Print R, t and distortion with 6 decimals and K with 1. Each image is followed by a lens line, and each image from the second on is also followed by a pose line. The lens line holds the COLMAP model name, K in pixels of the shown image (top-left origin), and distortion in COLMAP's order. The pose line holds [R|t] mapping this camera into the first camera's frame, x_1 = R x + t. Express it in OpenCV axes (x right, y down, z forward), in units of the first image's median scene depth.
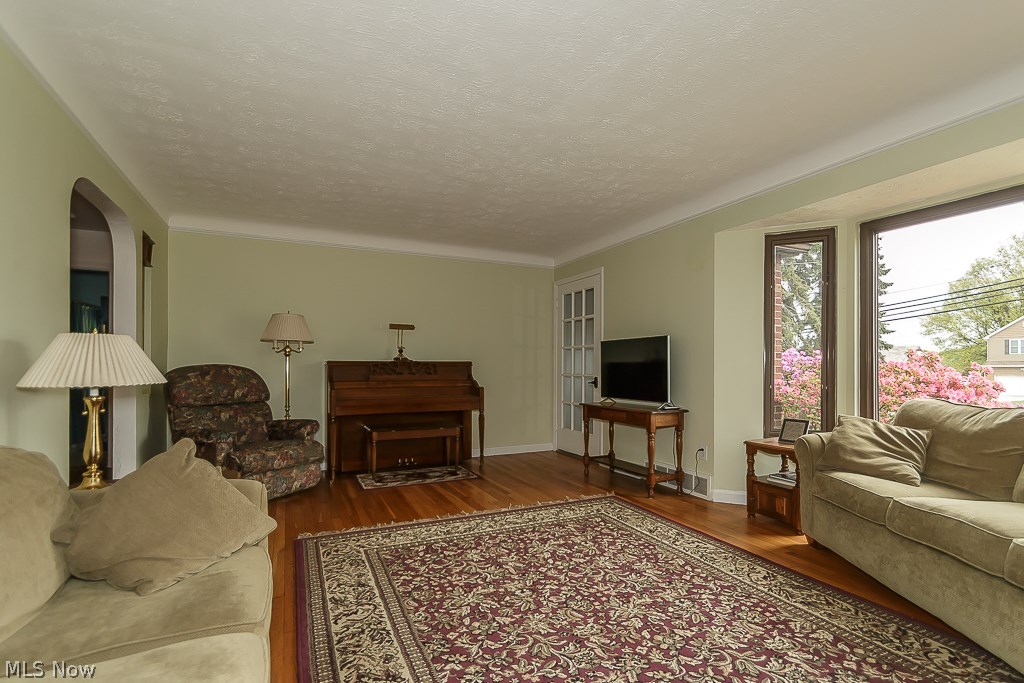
lens RADIAL K [[474.8, 0, 516.5], [0, 474.8, 369.6], [0, 0, 1]] dist [-0.023543, -0.003450]
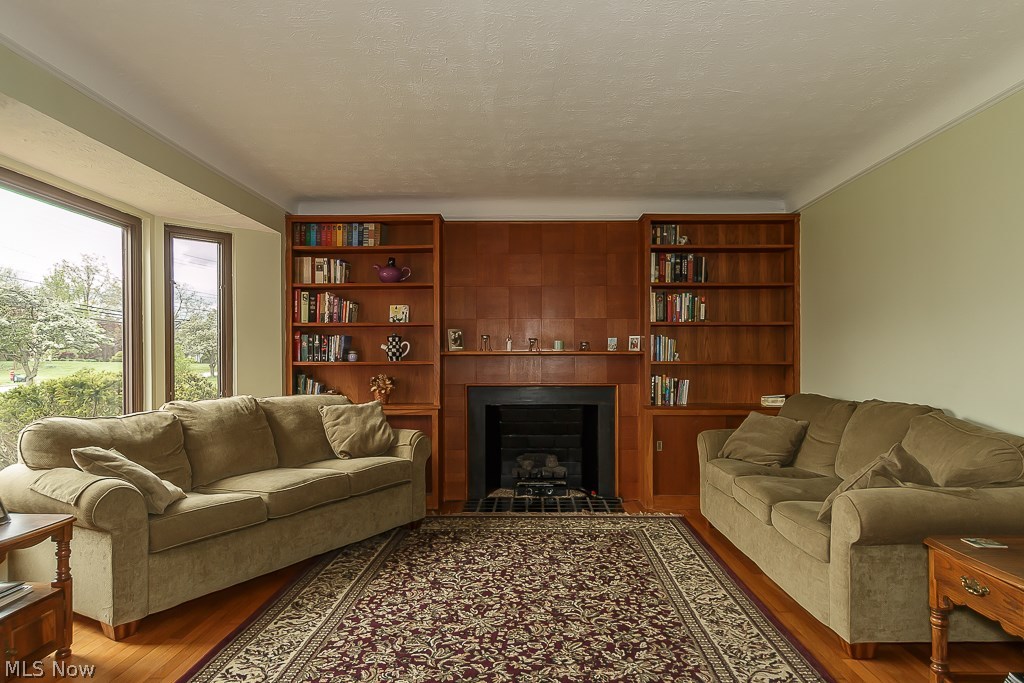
lens RADIAL K [[661.2, 0, 512.0], [0, 661.2, 347.5], [0, 0, 1]] dist [0.000986, 0.000335]
pose [[-0.898833, 0.005208, 0.438261, -0.444034], [0.000419, 0.999939, -0.011023, -0.060627], [-0.438292, -0.009724, -0.898780, 2.254556]]
